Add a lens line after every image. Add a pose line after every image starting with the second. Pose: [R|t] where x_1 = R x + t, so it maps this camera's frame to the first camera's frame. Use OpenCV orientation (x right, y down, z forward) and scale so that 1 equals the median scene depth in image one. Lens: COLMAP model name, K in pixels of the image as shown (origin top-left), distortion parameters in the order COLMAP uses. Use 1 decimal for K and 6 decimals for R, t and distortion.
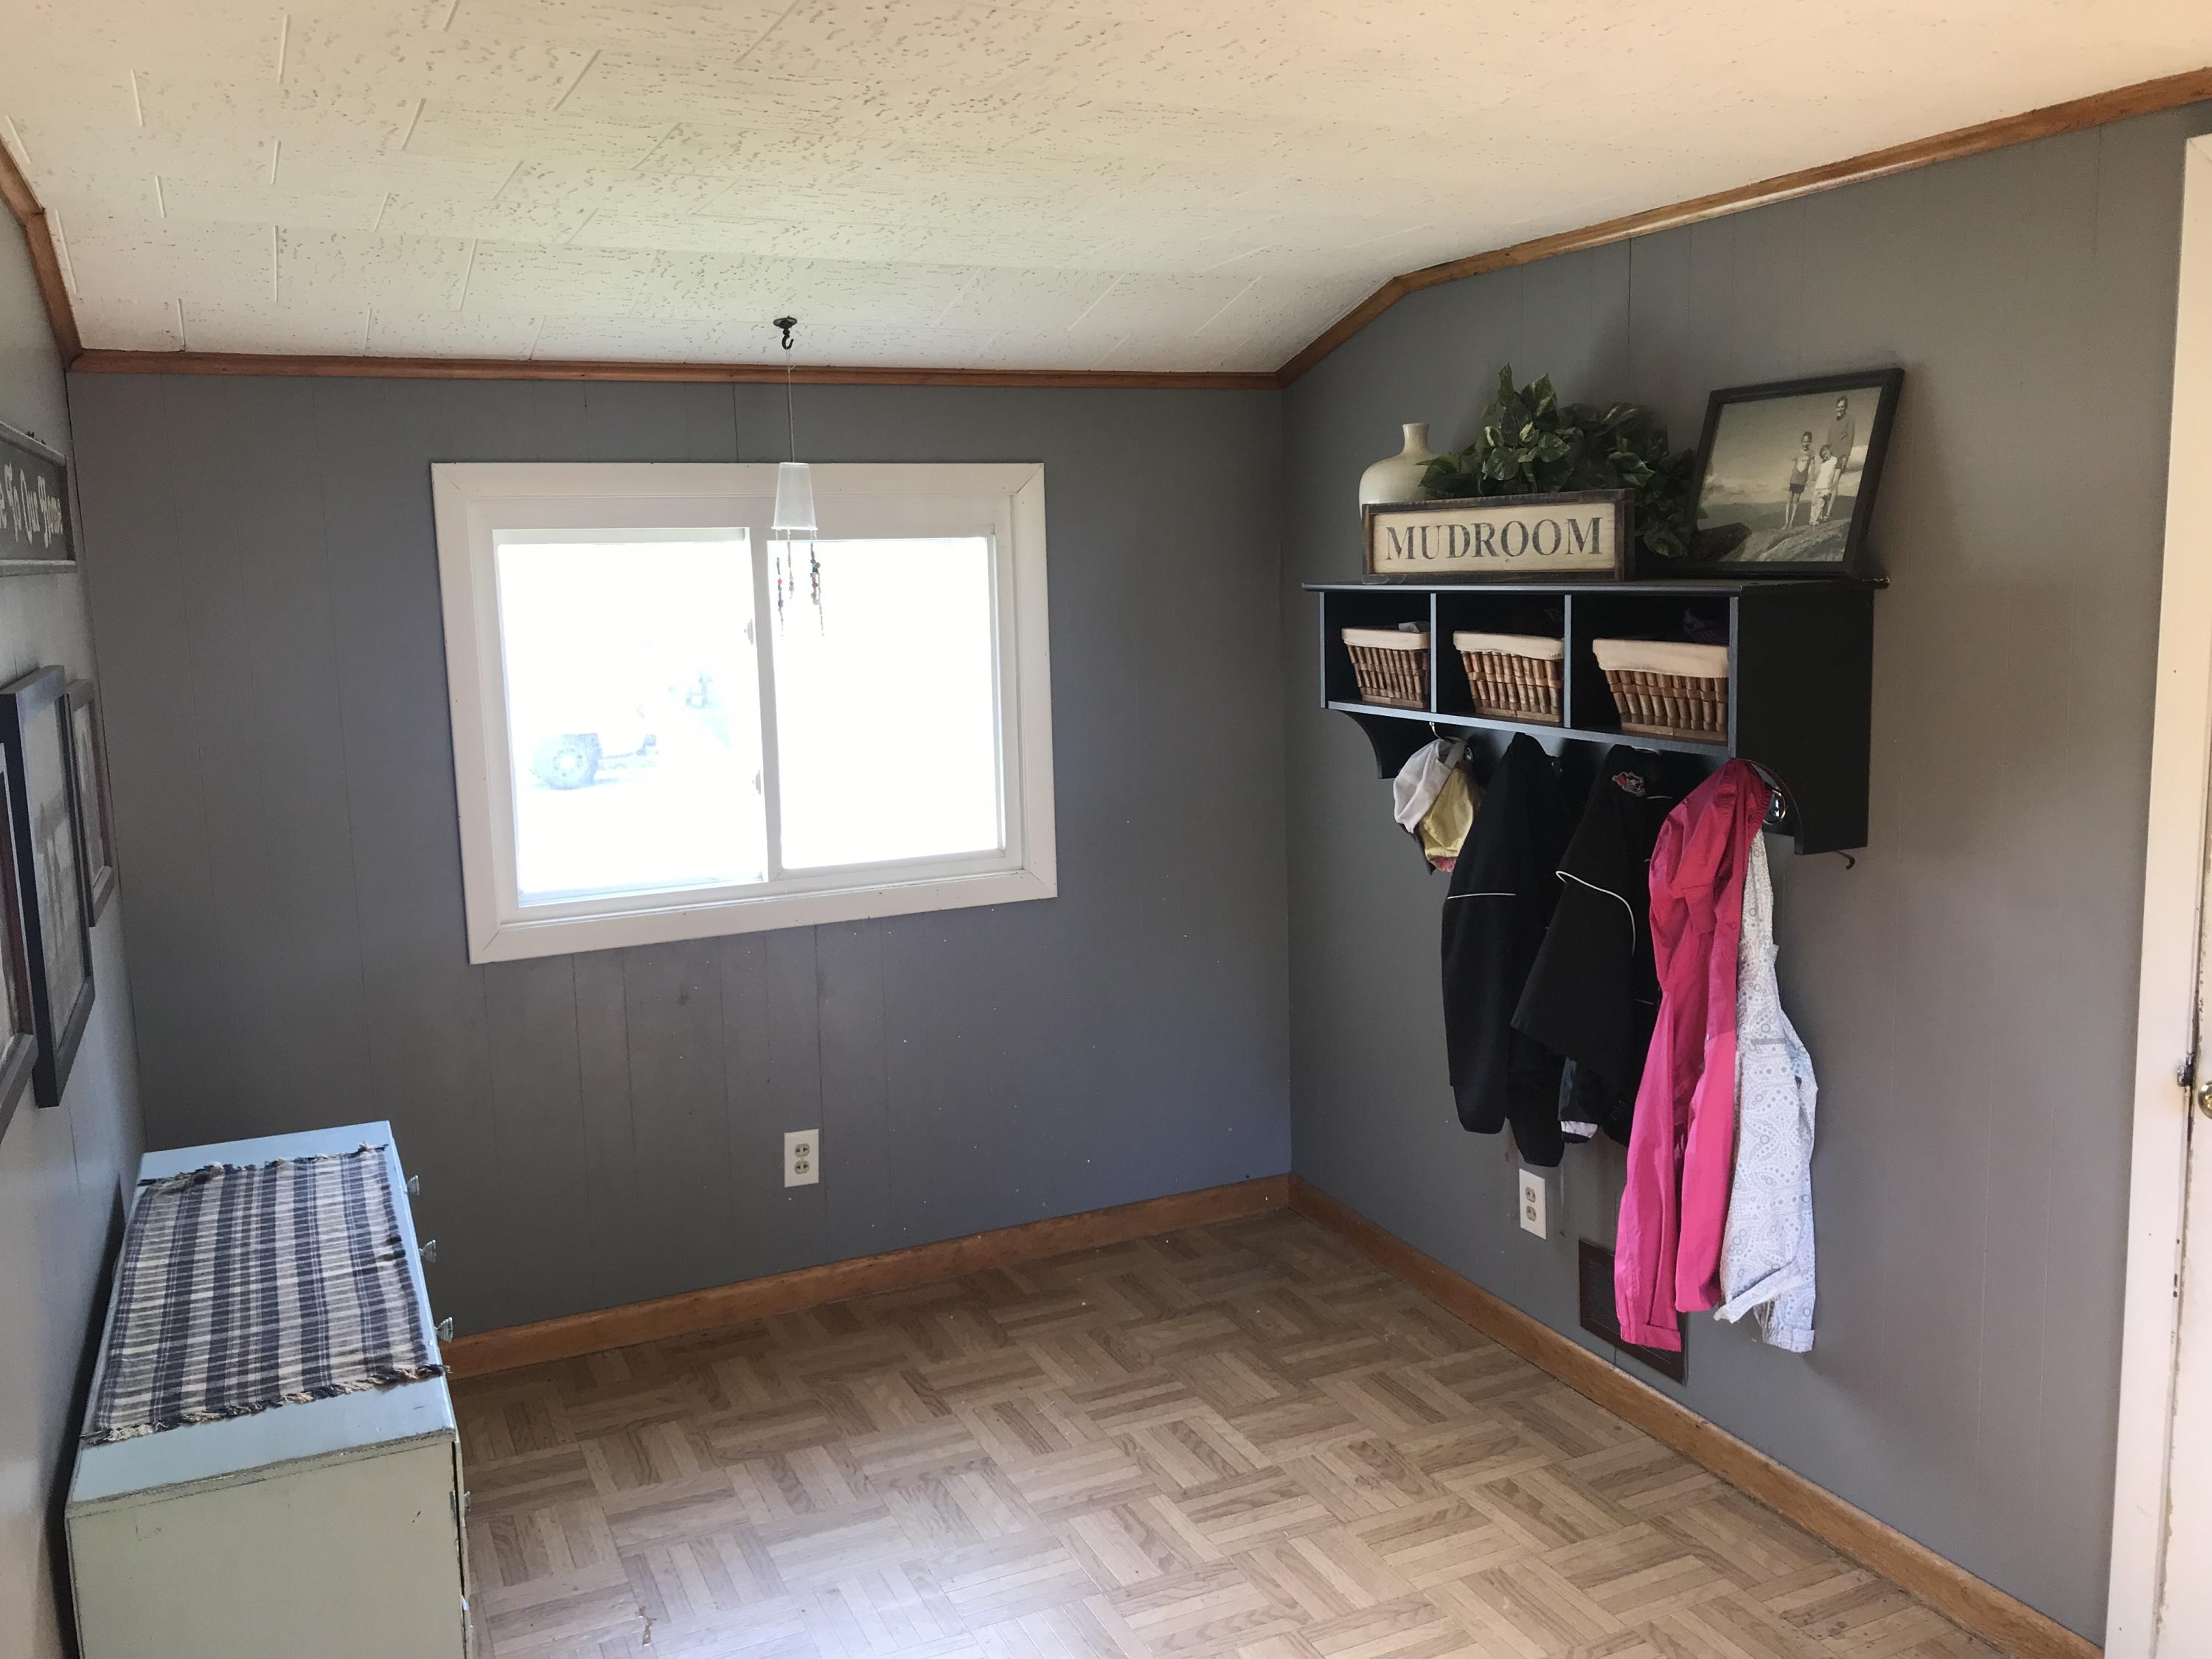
lens RADIAL K [[1810.0, 0, 1100.9], [0, 1810.0, 808.5], [0, 0, 1]] dist [0.041149, -0.056188]
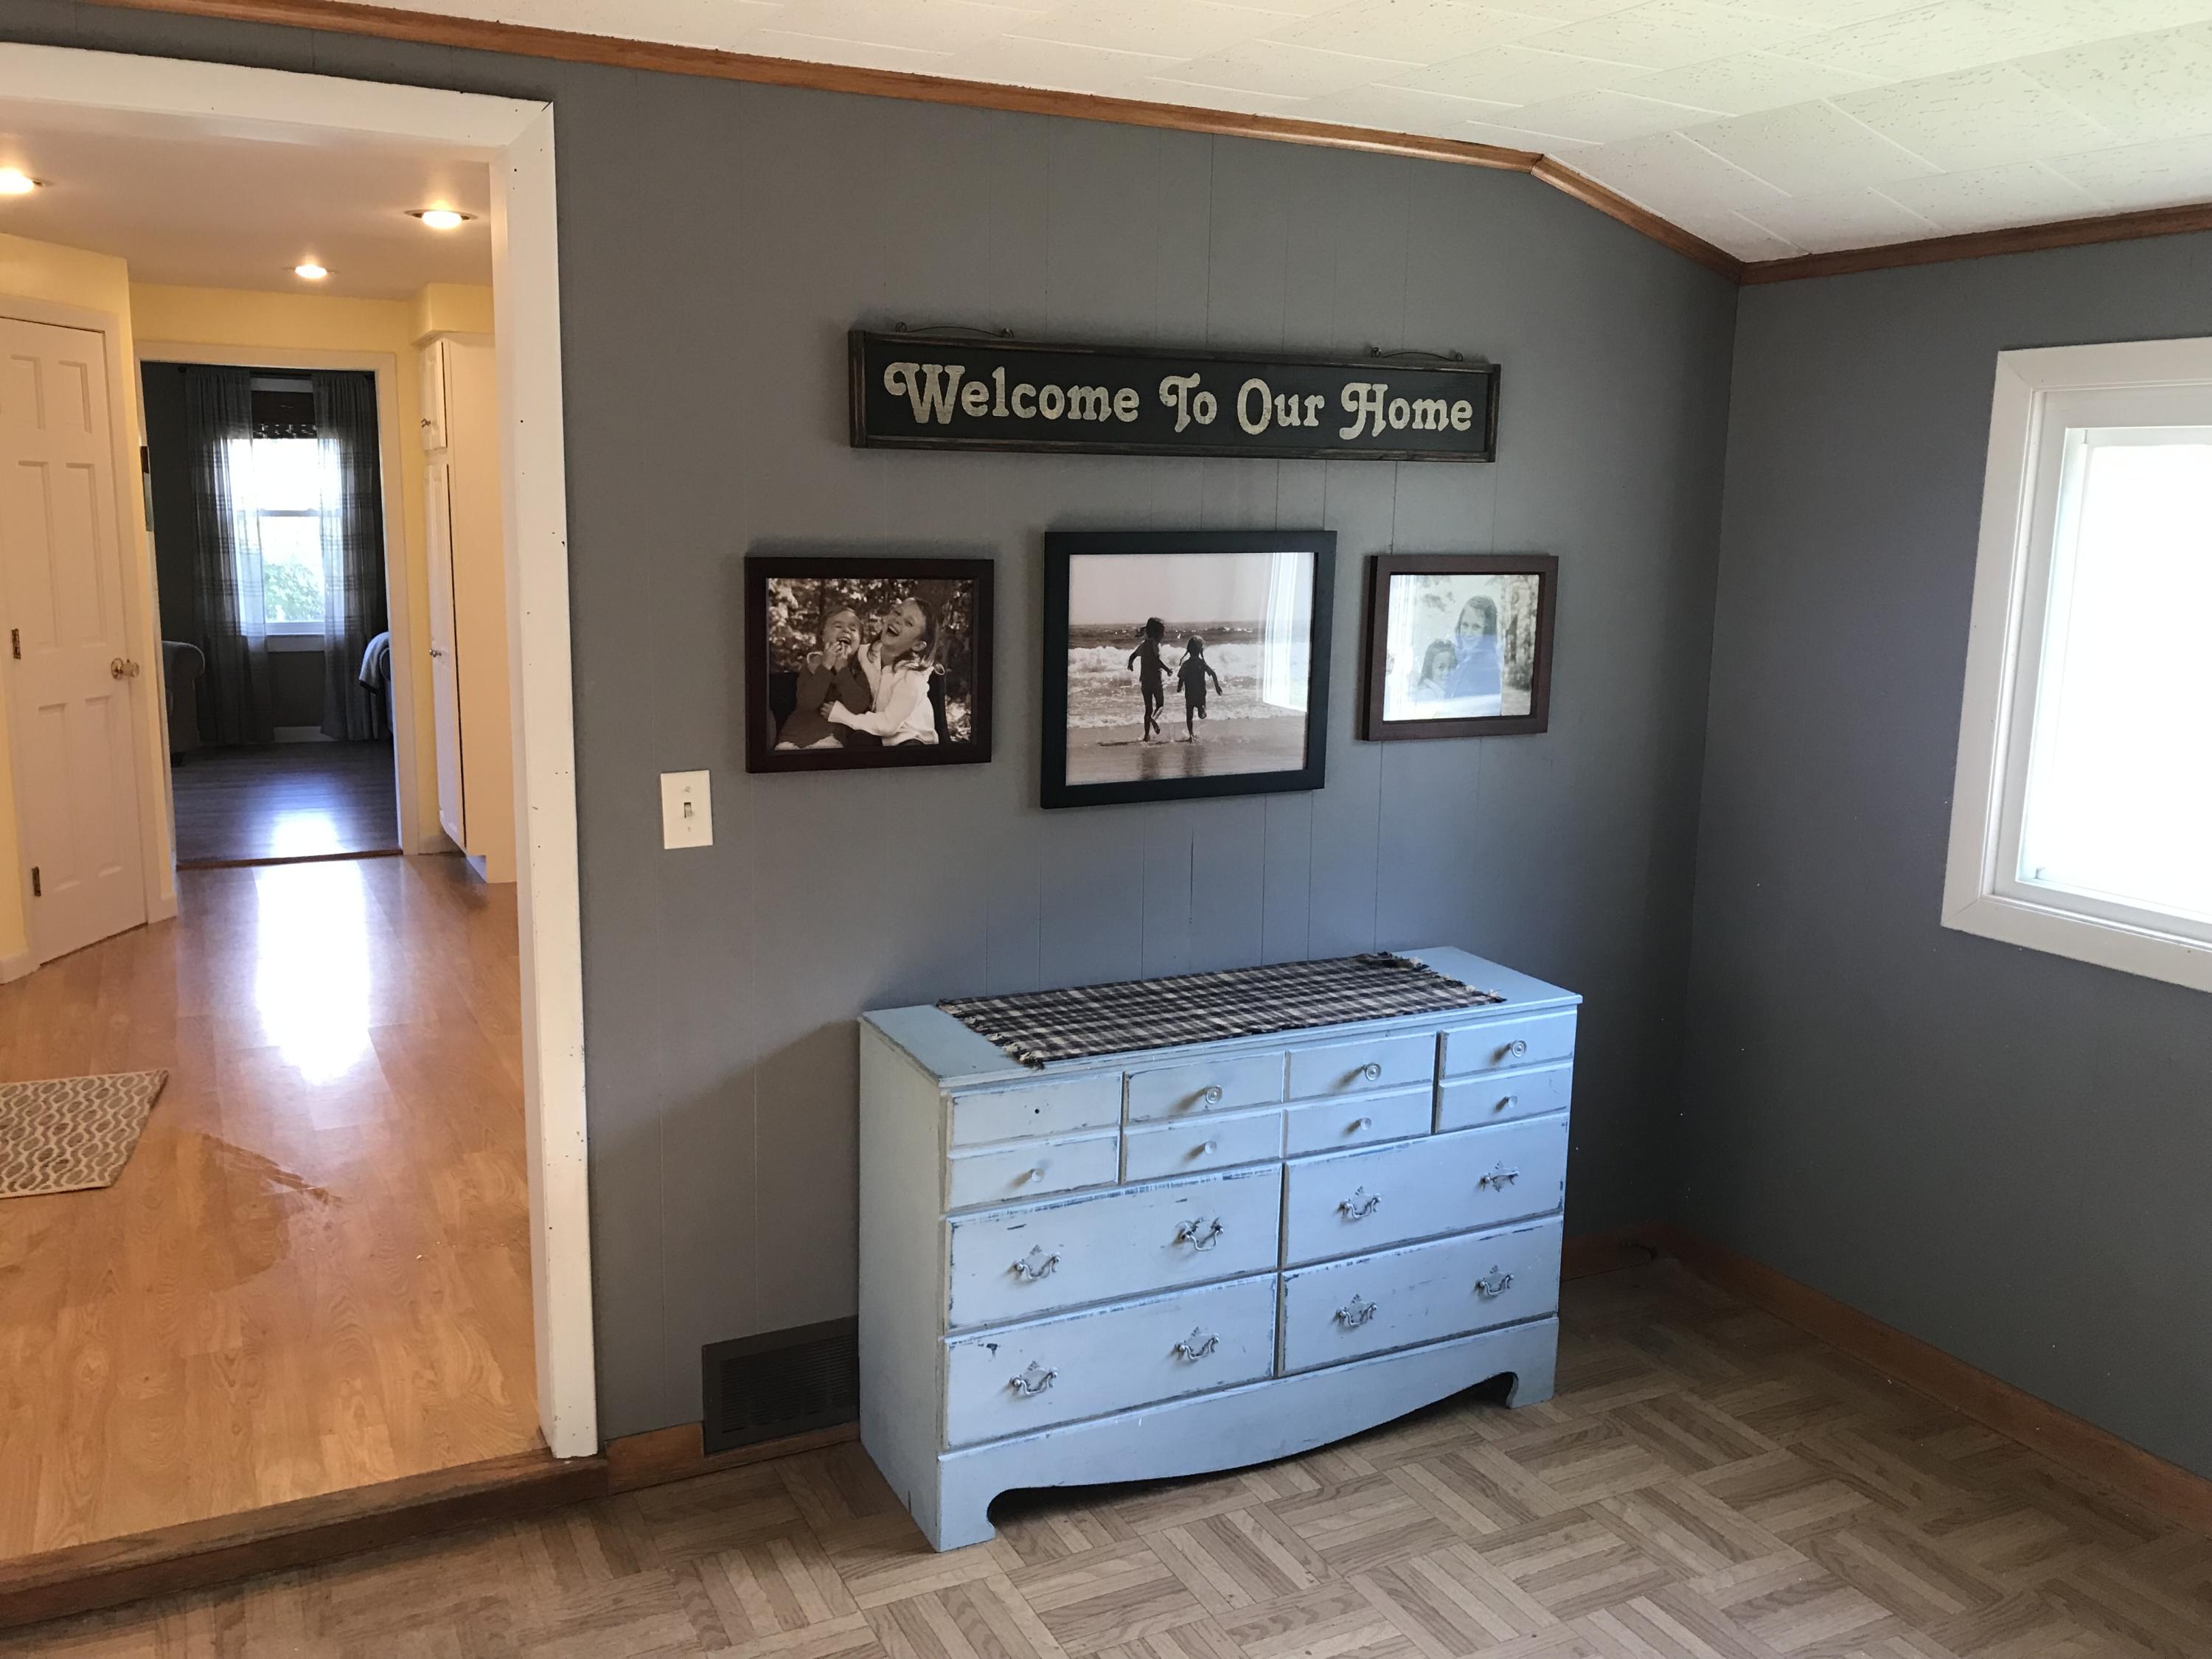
lens RADIAL K [[1810.0, 0, 1057.7], [0, 1810.0, 806.8], [0, 0, 1]] dist [0.041149, -0.056188]
pose [[0.019941, 0.194129, -0.980773, 0.753602], [-0.158588, 0.969163, 0.188606, -0.103540], [0.987144, 0.151778, 0.050112, 0.785901]]
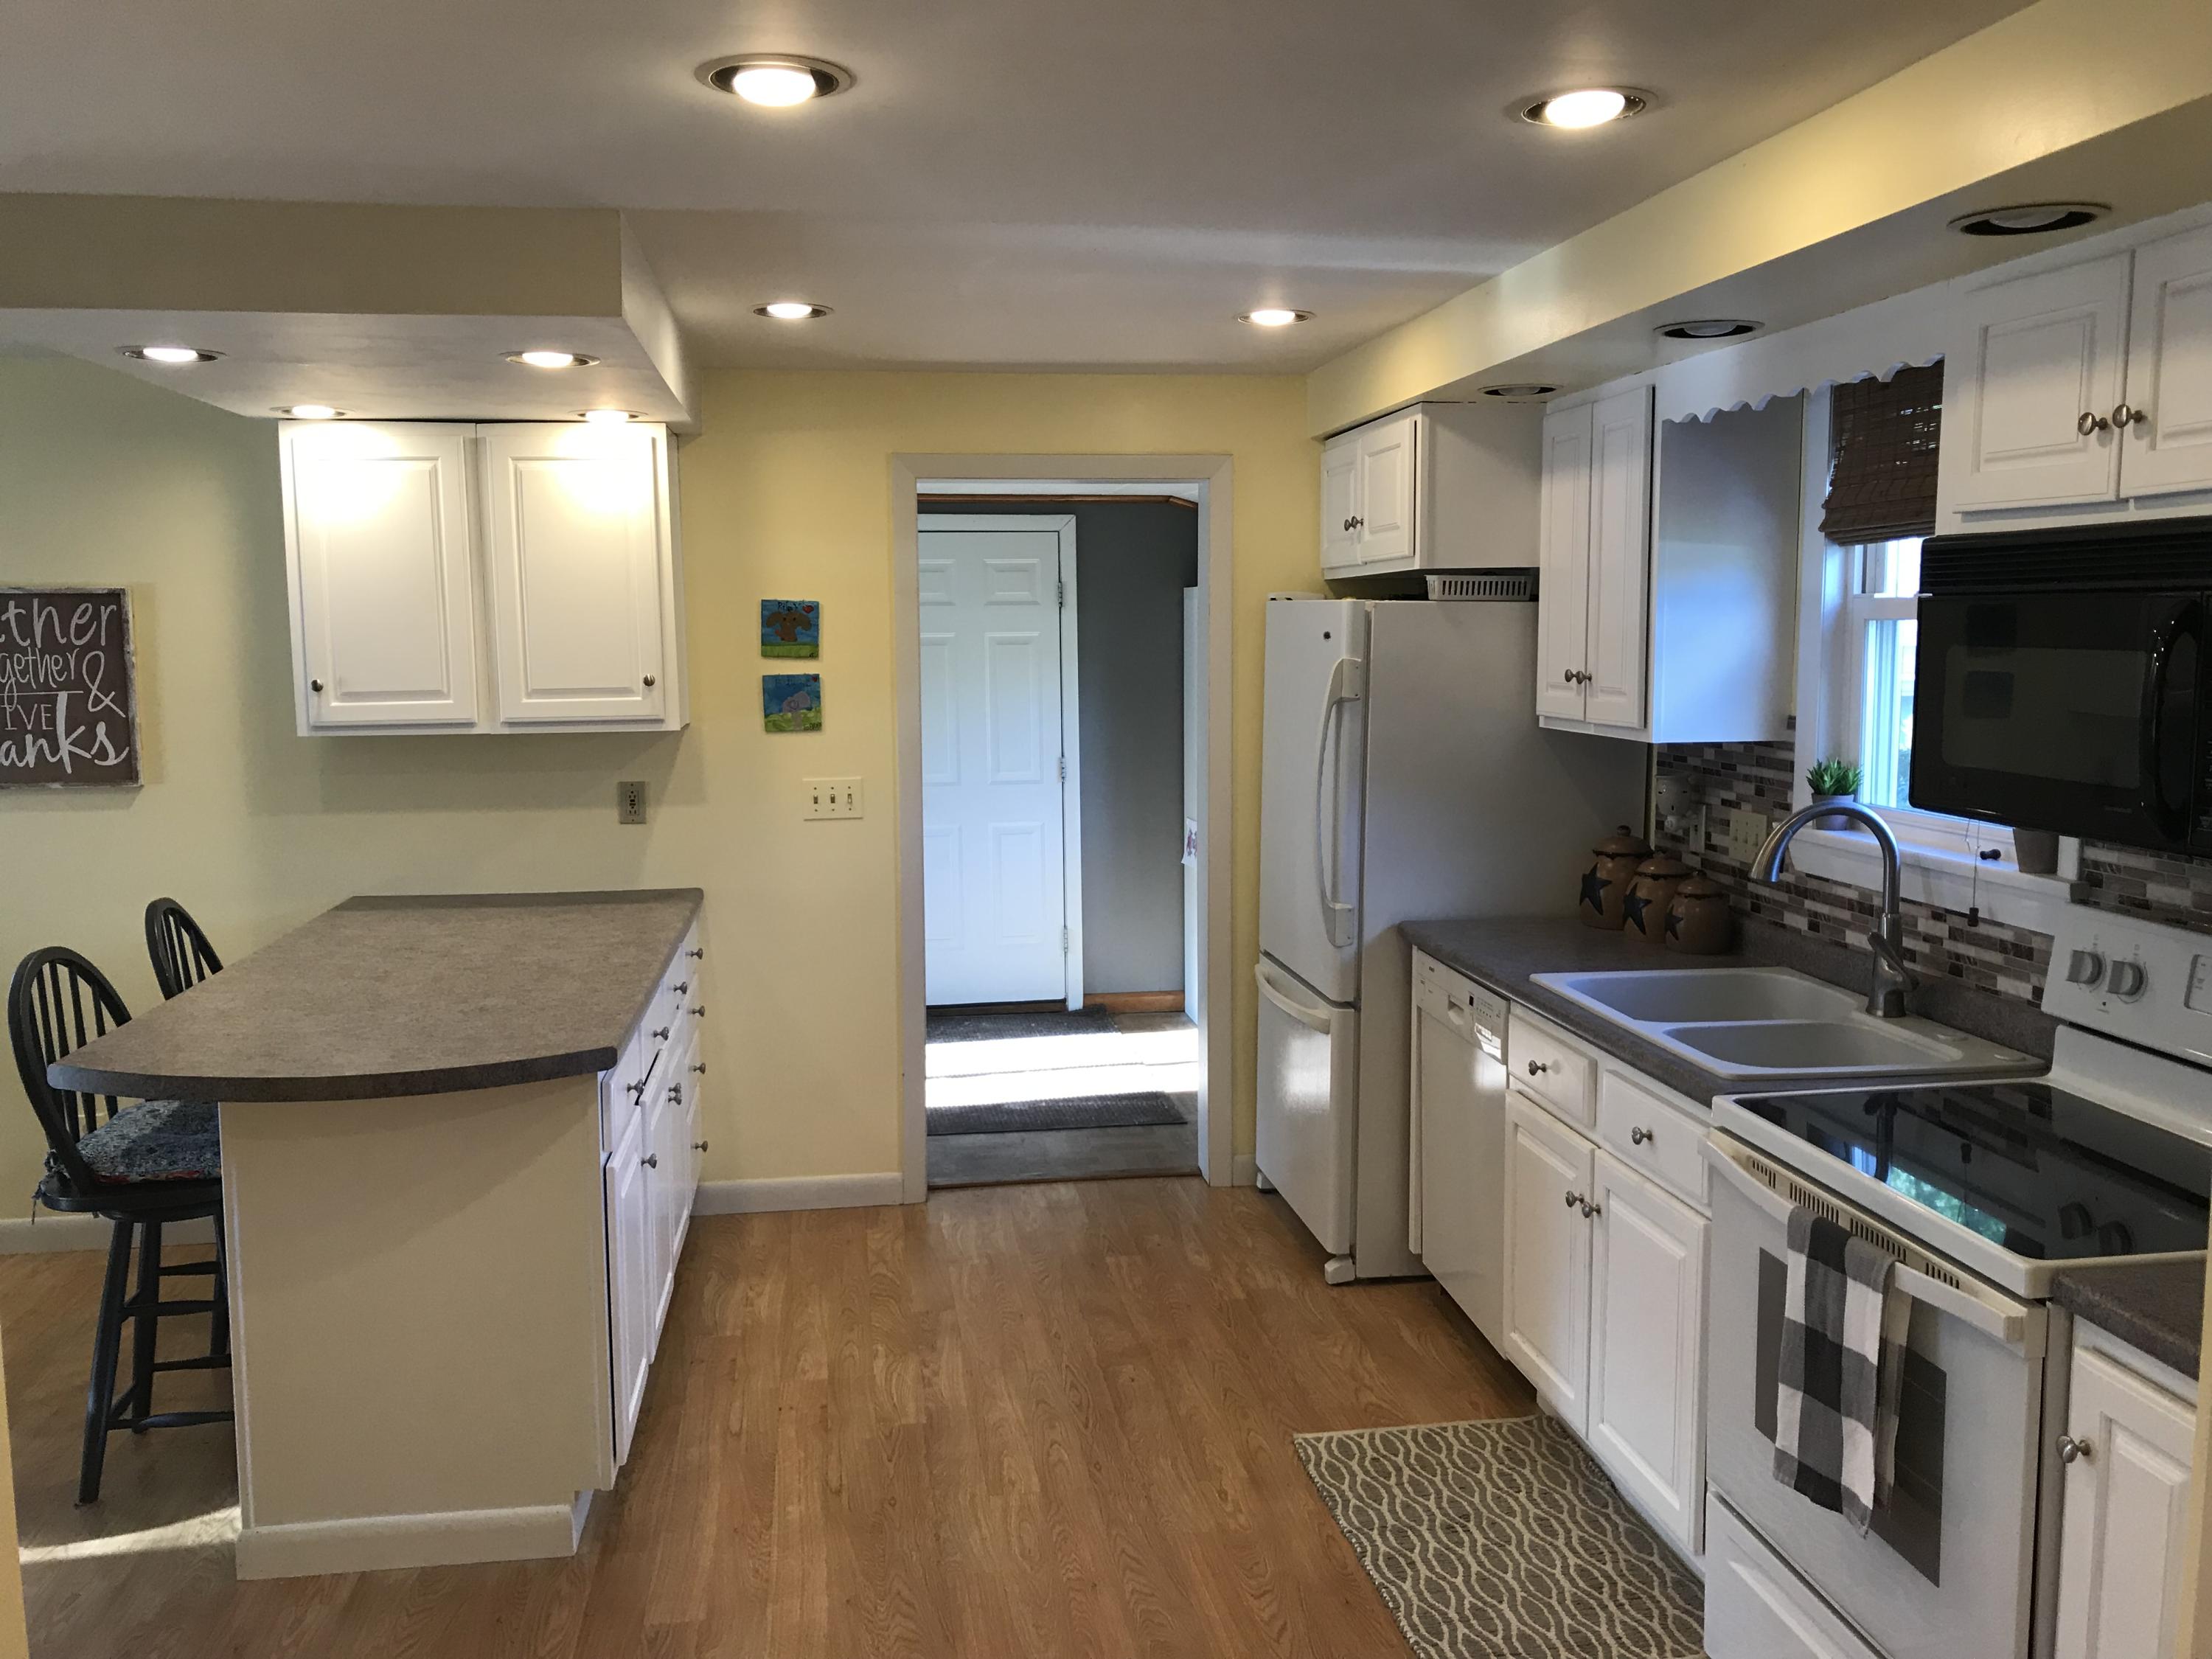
lens RADIAL K [[1810.0, 0, 1088.7], [0, 1810.0, 825.1], [0, 0, 1]] dist [0.041149, -0.056188]
pose [[0.290980, -0.082089, 0.953201, -2.224620], [0.140887, 0.989127, 0.042175, 0.092422], [-0.946299, 0.122021, 0.299381, -0.269035]]
